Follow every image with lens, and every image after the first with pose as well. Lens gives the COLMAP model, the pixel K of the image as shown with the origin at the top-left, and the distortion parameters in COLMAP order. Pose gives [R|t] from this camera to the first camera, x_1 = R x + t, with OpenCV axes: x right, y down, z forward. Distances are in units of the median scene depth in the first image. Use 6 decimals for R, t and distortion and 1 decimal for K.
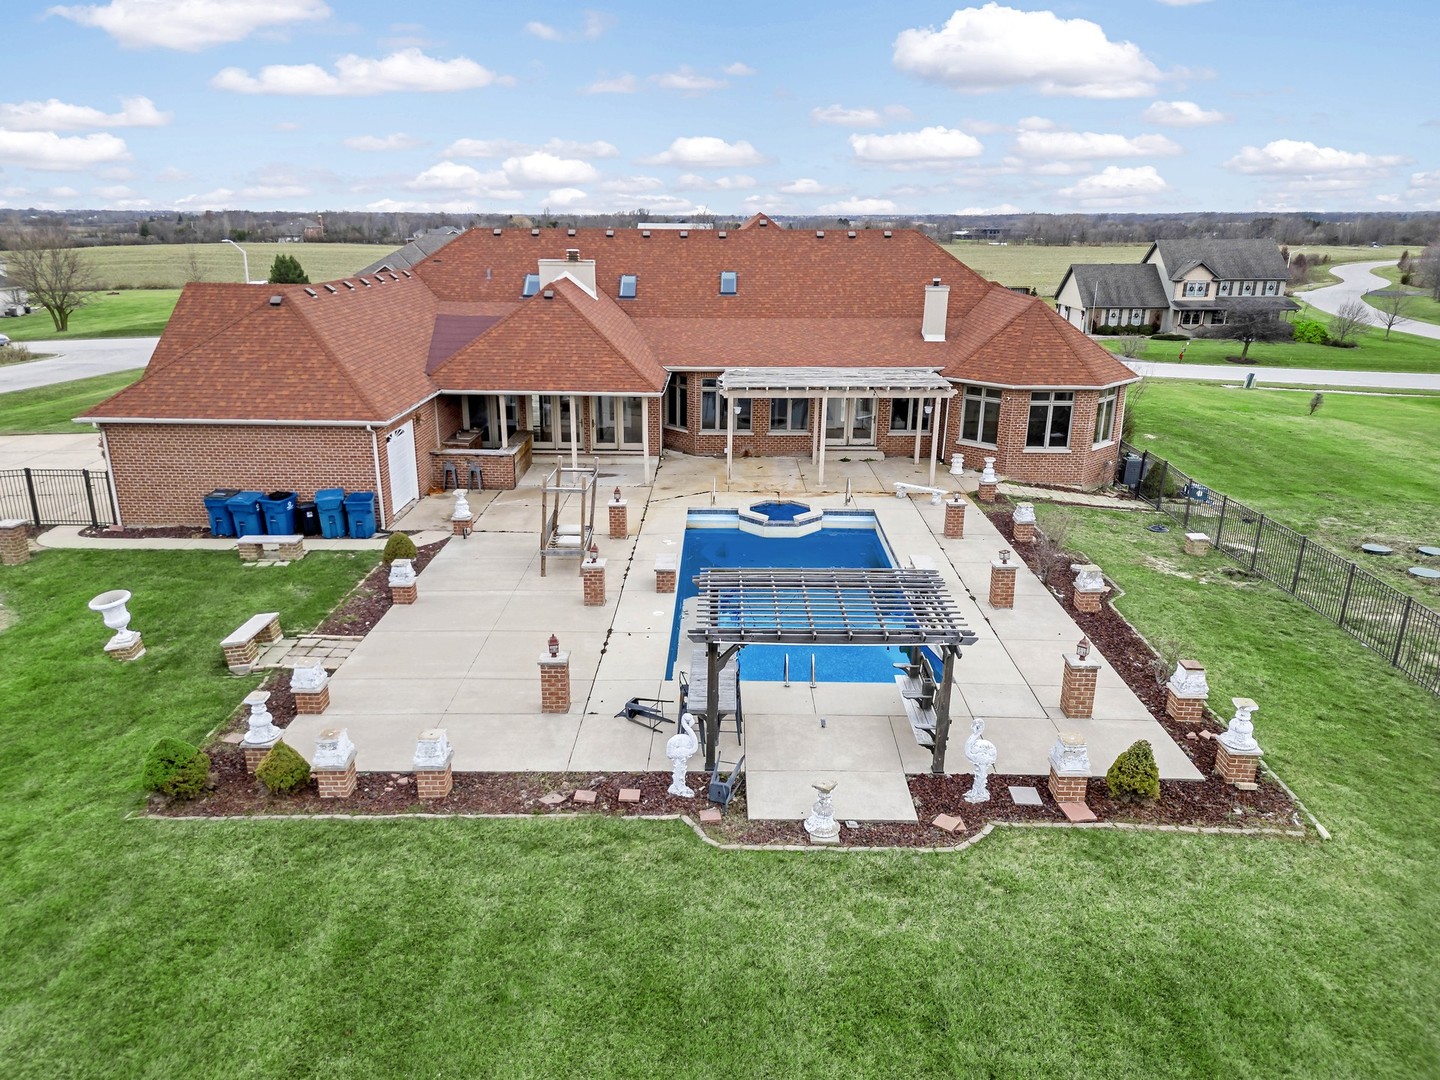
lens RADIAL K [[1029.7, 0, 720.0], [0, 1029.7, 540.0], [0, 0, 1]] dist [0.076385, -0.084552]
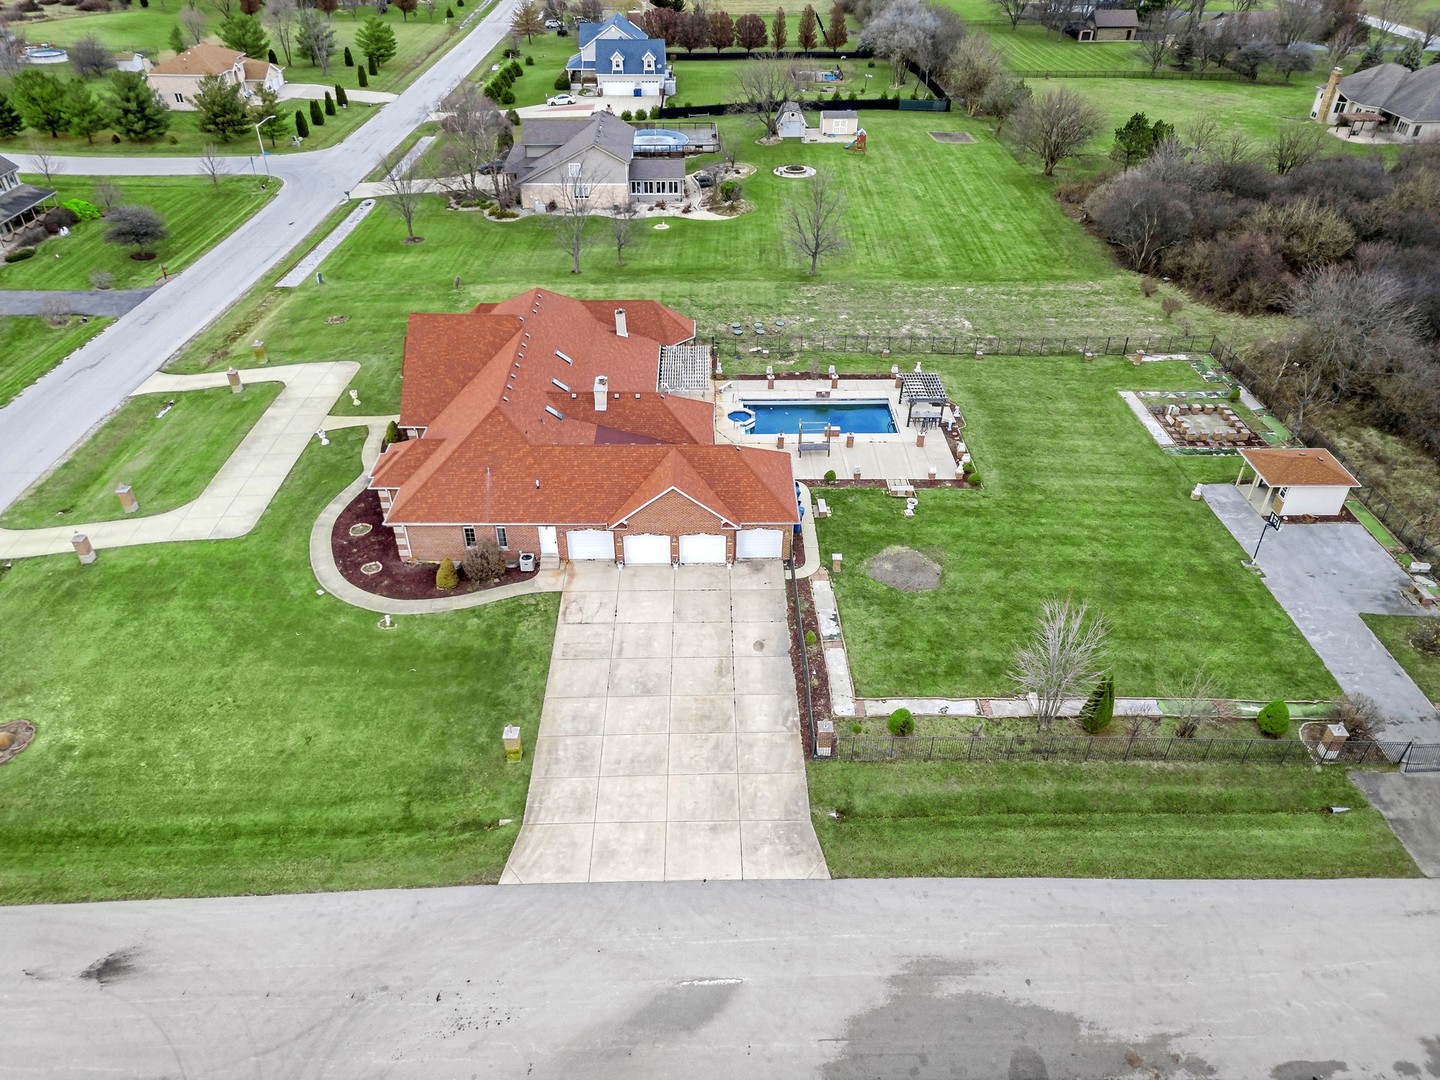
lens RADIAL K [[1029.7, 0, 720.0], [0, 1029.7, 540.0], [0, 0, 1]] dist [0.076385, -0.084552]
pose [[-0.045711, -0.586754, 0.808474, -2.839483], [0.290571, 0.766516, 0.572732, -1.651924], [-0.955761, 0.261100, 0.135456, 1.015168]]
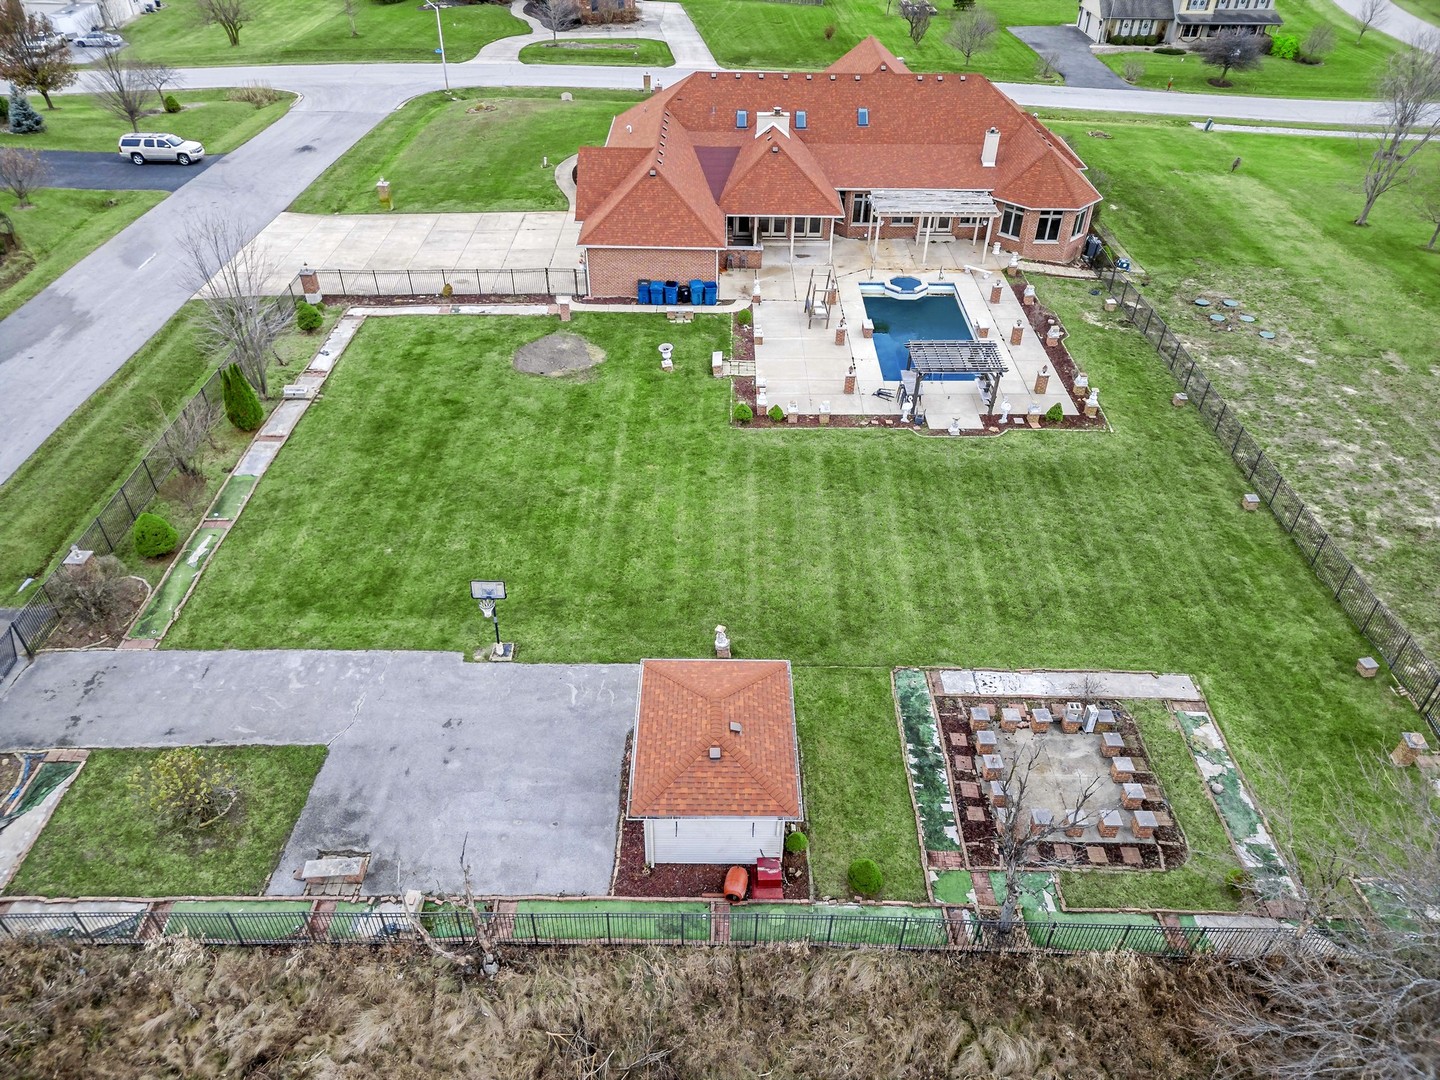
lens RADIAL K [[1029.7, 0, 720.0], [0, 1029.7, 540.0], [0, 0, 1]] dist [0.076385, -0.084552]
pose [[0.999941, -0.004076, 0.010039, -0.412121], [0.000498, 0.942852, 0.333211, -0.293505], [-0.010824, -0.333186, 0.942799, -1.323205]]
